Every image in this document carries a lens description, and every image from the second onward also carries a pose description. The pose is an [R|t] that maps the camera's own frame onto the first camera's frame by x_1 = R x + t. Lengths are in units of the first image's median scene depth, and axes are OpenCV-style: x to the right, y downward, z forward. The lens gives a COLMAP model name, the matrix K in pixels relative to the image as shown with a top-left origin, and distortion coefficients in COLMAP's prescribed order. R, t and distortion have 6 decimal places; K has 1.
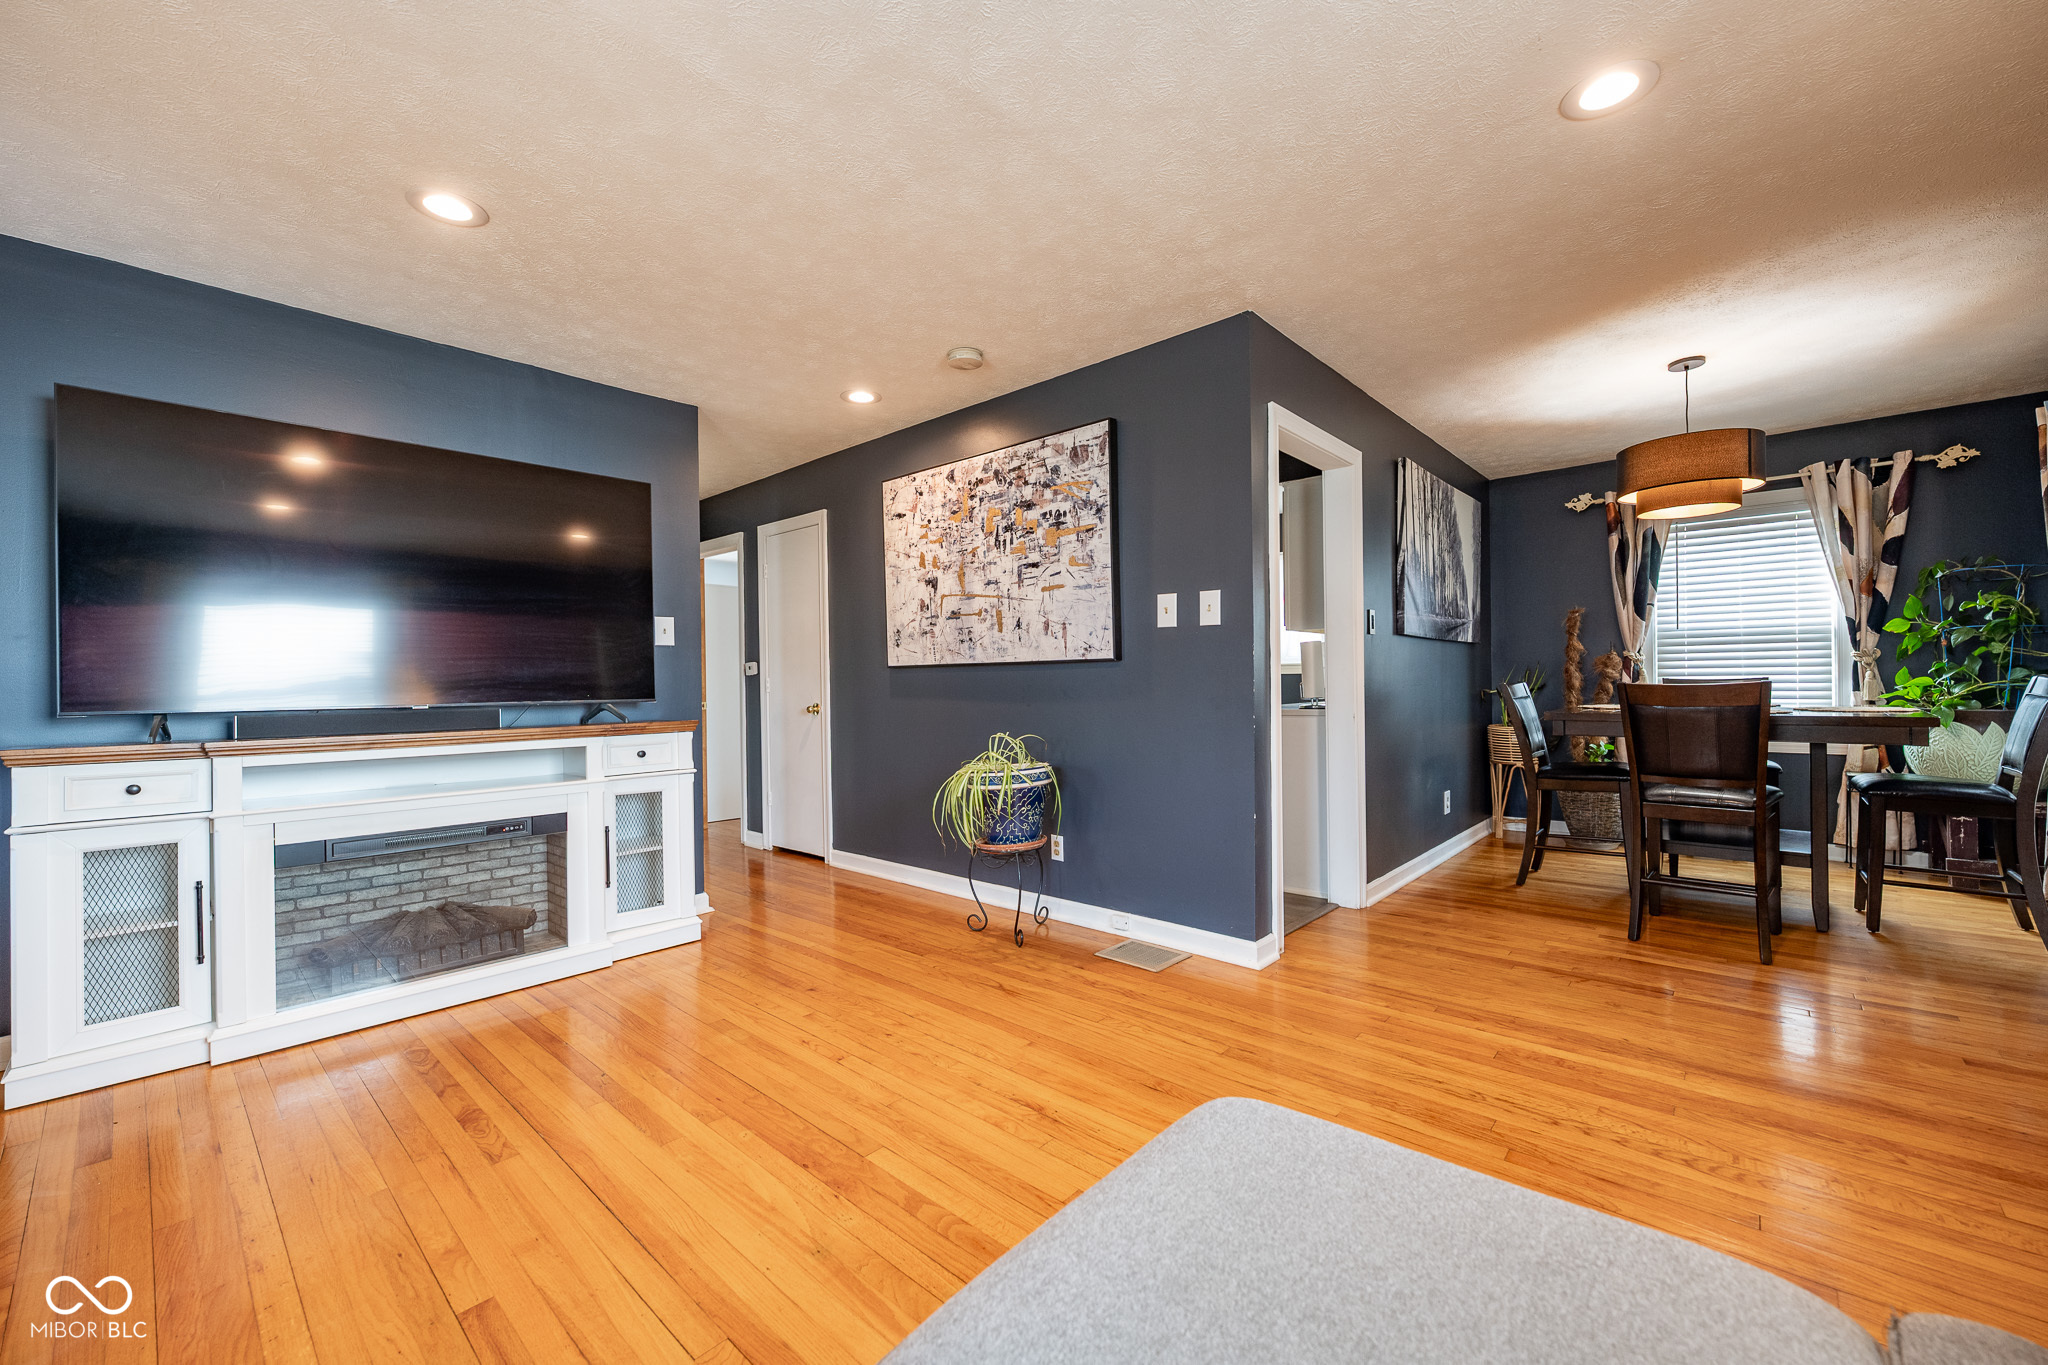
lens RADIAL K [[809.2, 0, 1027.7], [0, 809.2, 682.7], [0, 0, 1]] dist [0.000315, 0.000004]
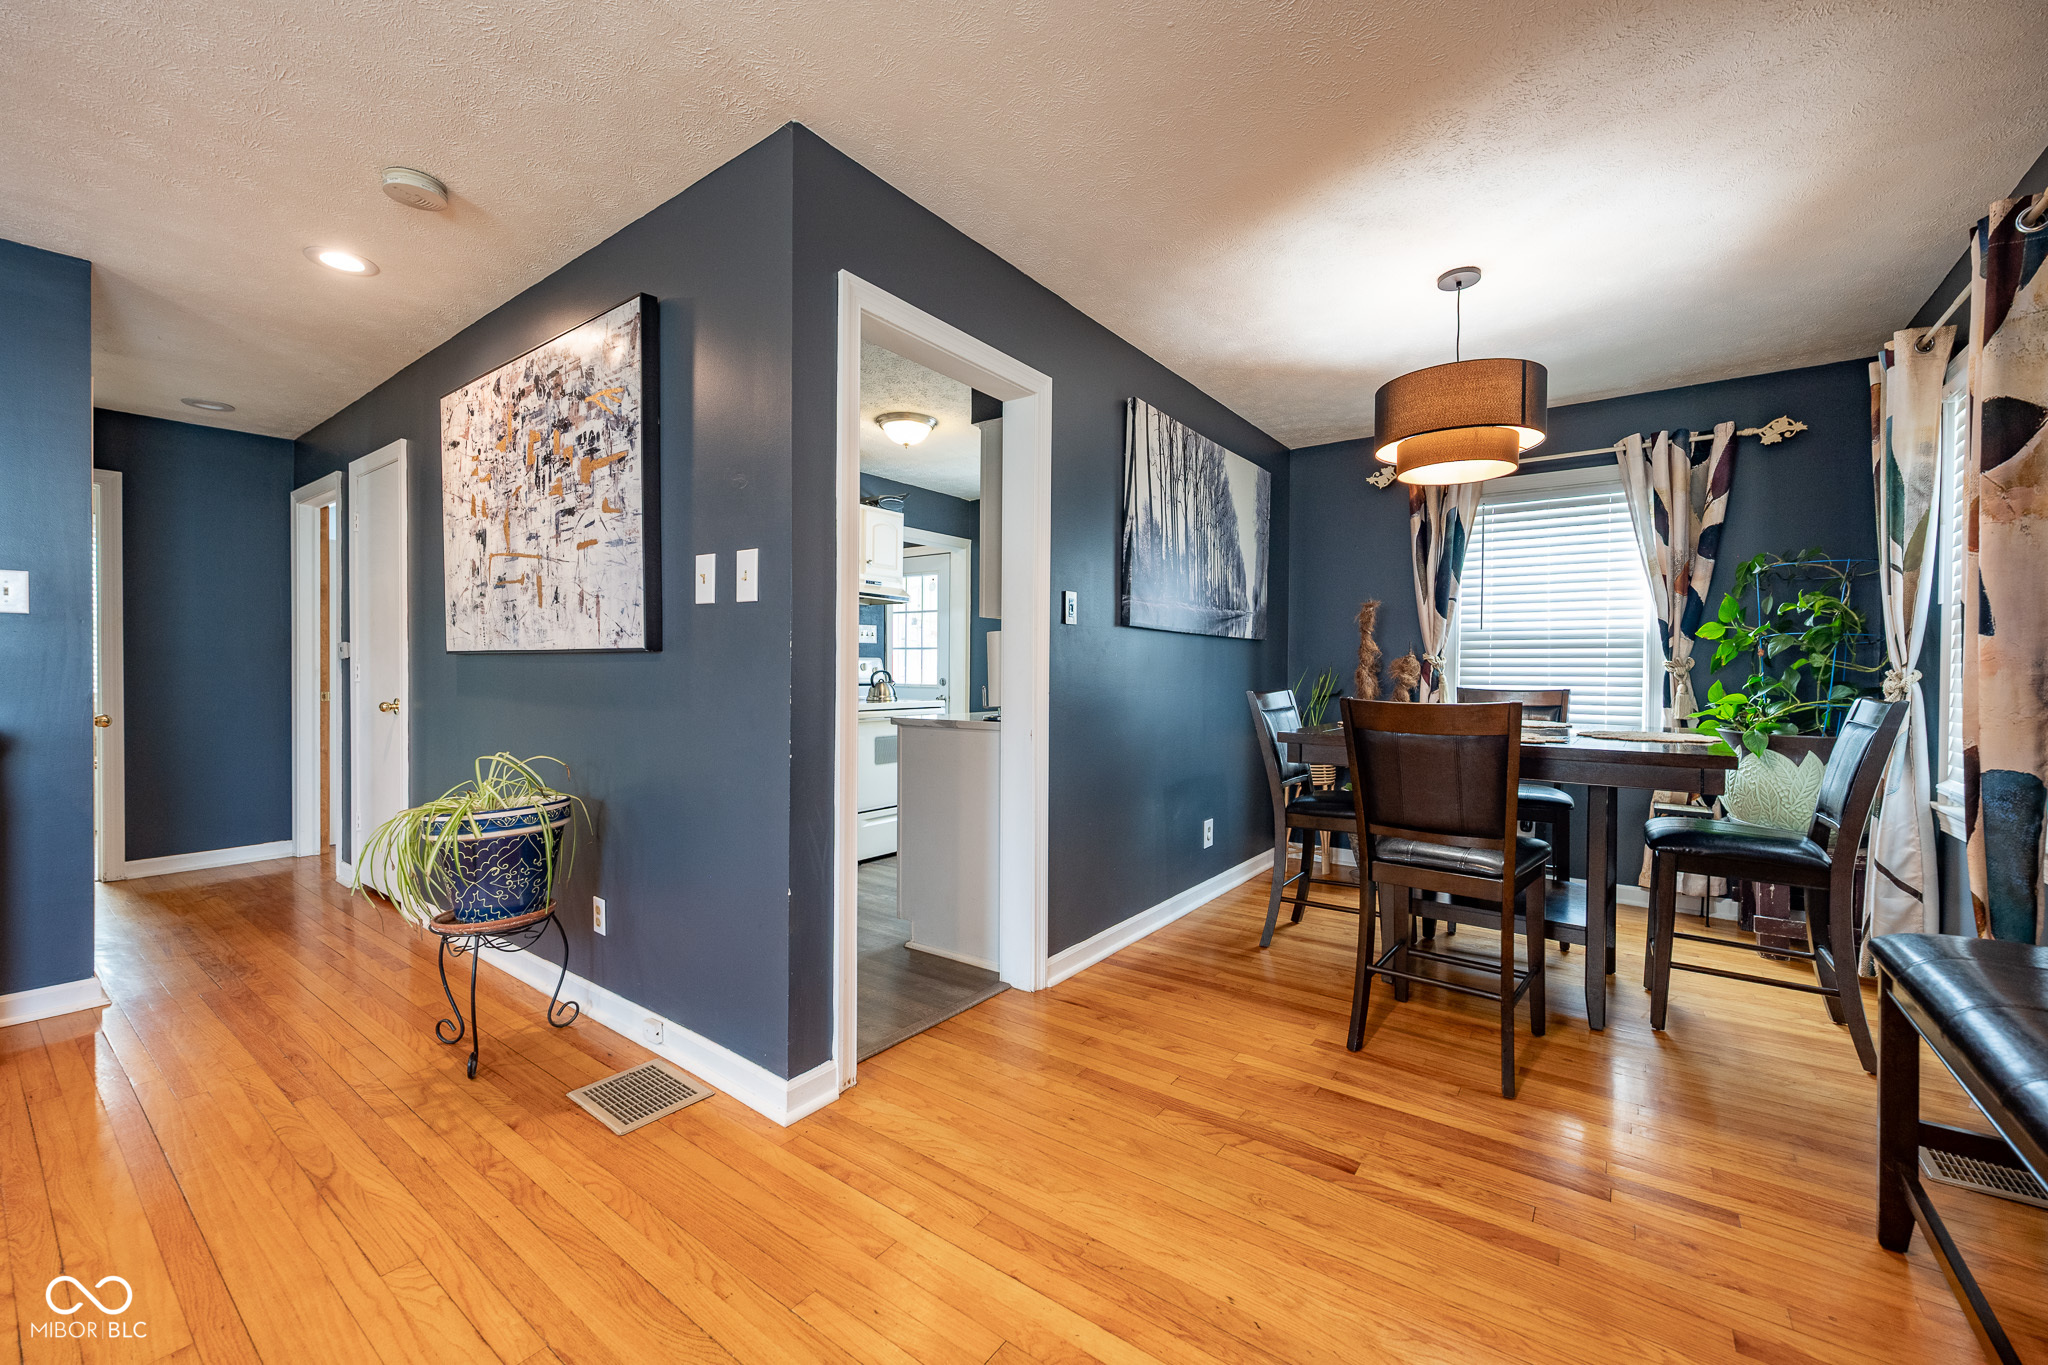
lens RADIAL K [[809.2, 0, 1023.2], [0, 809.2, 679.1], [0, 0, 1]] dist [0.000315, 0.000004]
pose [[0.995547, 0.019883, 0.092149, 0.341833], [-0.020748, 0.999749, 0.008441, -0.015261], [-0.091958, -0.010316, 0.995709, 0.274083]]
